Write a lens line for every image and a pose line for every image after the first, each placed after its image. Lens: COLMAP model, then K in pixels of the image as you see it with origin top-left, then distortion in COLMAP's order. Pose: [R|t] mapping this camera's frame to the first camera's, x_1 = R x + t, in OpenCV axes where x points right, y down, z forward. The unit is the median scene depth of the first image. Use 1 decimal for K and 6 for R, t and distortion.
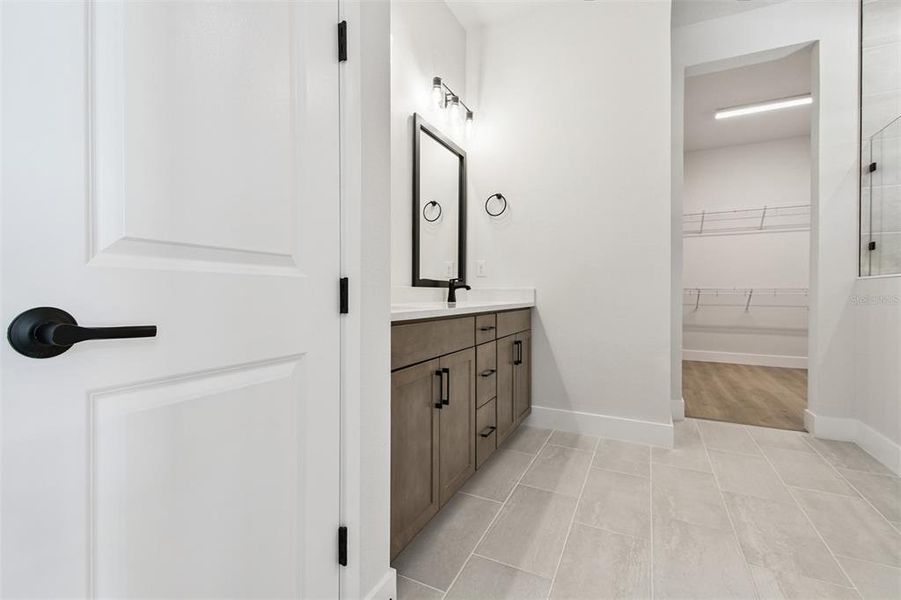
lens RADIAL K [[390.3, 0, 454.4], [0, 390.3, 297.4], [0, 0, 1]] dist [0.003377, 0.000123]
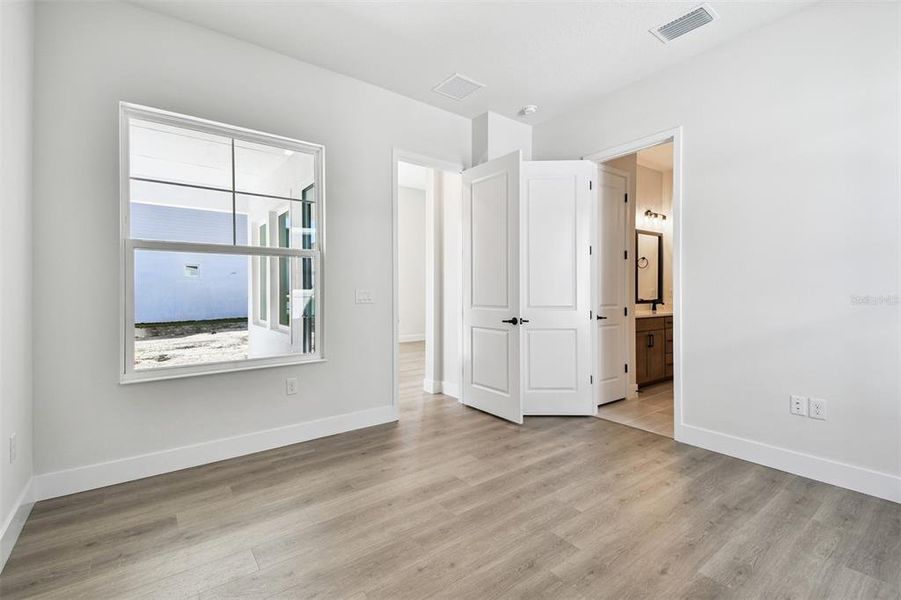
lens RADIAL K [[413.1, 0, 441.8], [0, 413.1, 299.2], [0, 0, 1]] dist [0.000482, 0.000060]
pose [[0.884702, -0.002301, -0.466152, 0.020865], [0.005518, 0.999969, 0.005537, -0.079353], [0.466125, -0.007471, 0.884688, -1.780228]]
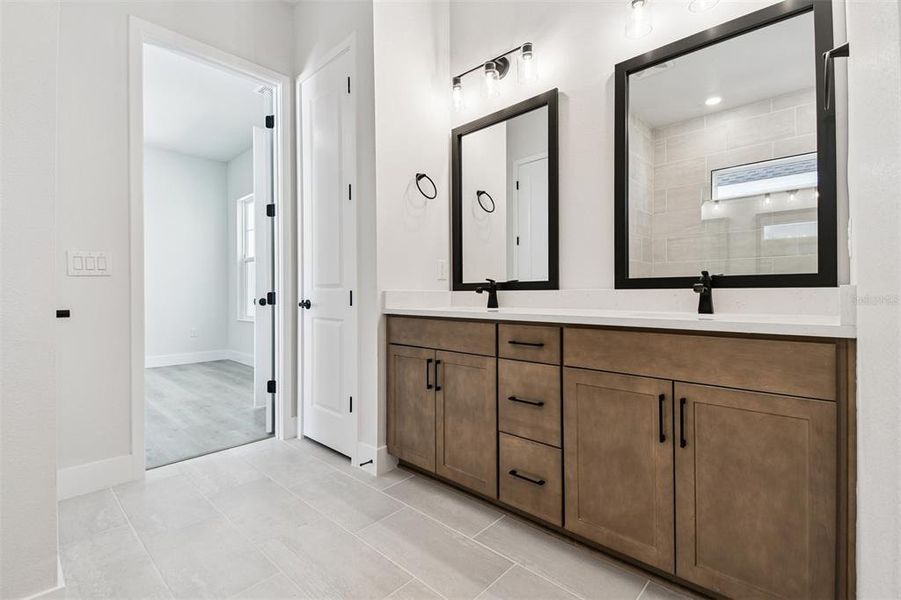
lens RADIAL K [[413.1, 0, 448.7], [0, 413.1, 295.5], [0, 0, 1]] dist [0.000482, 0.000060]
pose [[-0.293004, 0.008370, -0.956074, 0.846666], [-0.006220, 0.999924, 0.010660, -0.022221], [0.956091, 0.009071, -0.292930, 1.008297]]
